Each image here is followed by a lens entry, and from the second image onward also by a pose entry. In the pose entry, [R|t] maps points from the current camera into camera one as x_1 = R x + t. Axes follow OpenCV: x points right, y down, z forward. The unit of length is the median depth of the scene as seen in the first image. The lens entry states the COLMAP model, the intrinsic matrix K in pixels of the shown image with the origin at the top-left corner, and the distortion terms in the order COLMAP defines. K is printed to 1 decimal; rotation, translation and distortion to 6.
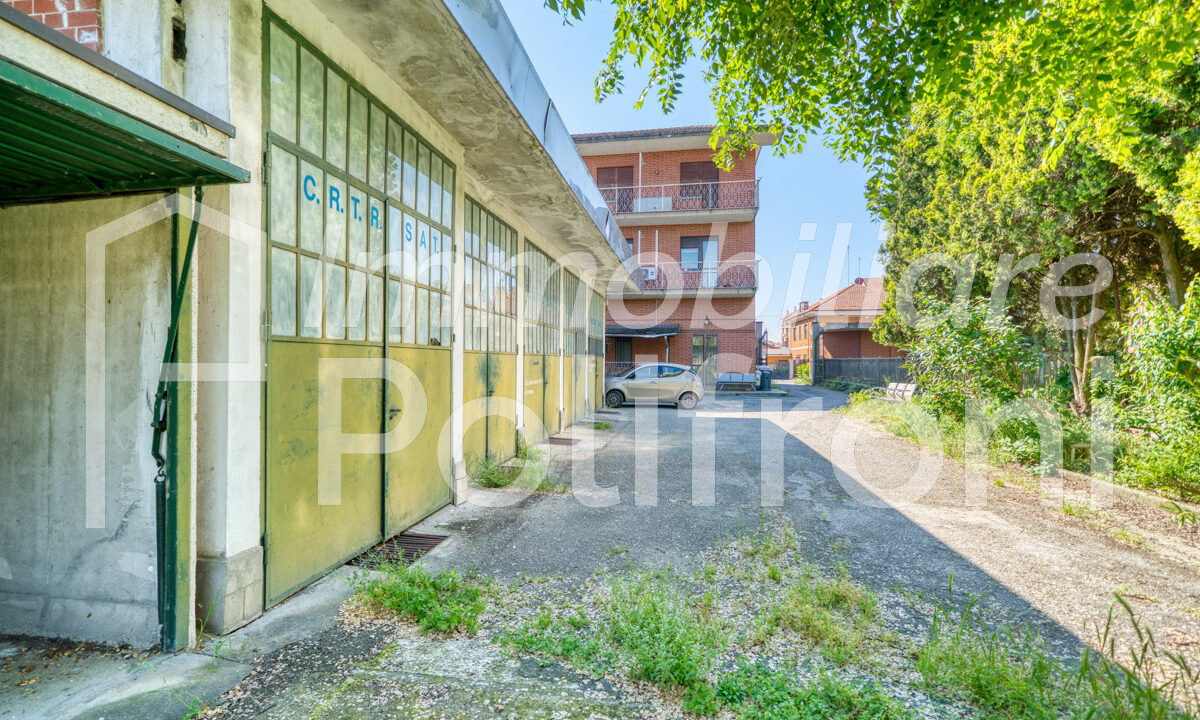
lens RADIAL K [[537.5, 0, 600.1], [0, 537.5, 362.1], [0, 0, 1]] dist [0.022053, 0.000303]
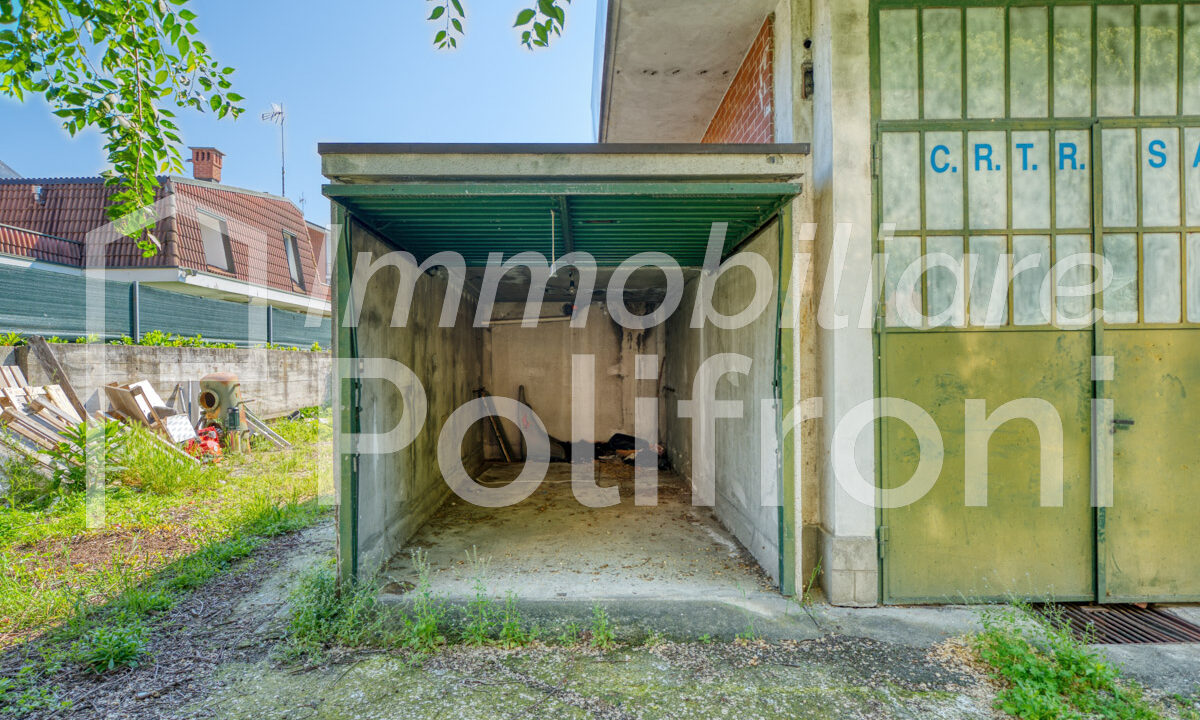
lens RADIAL K [[647.5, 0, 598.1], [0, 647.5, 363.6], [0, 0, 1]] dist [-0.002140, -0.000678]
pose [[0.177363, -0.003314, -0.984140, 0.405309], [0.013413, 0.999910, -0.000950, 0.008842], [0.984054, -0.013032, 0.177392, 0.250284]]
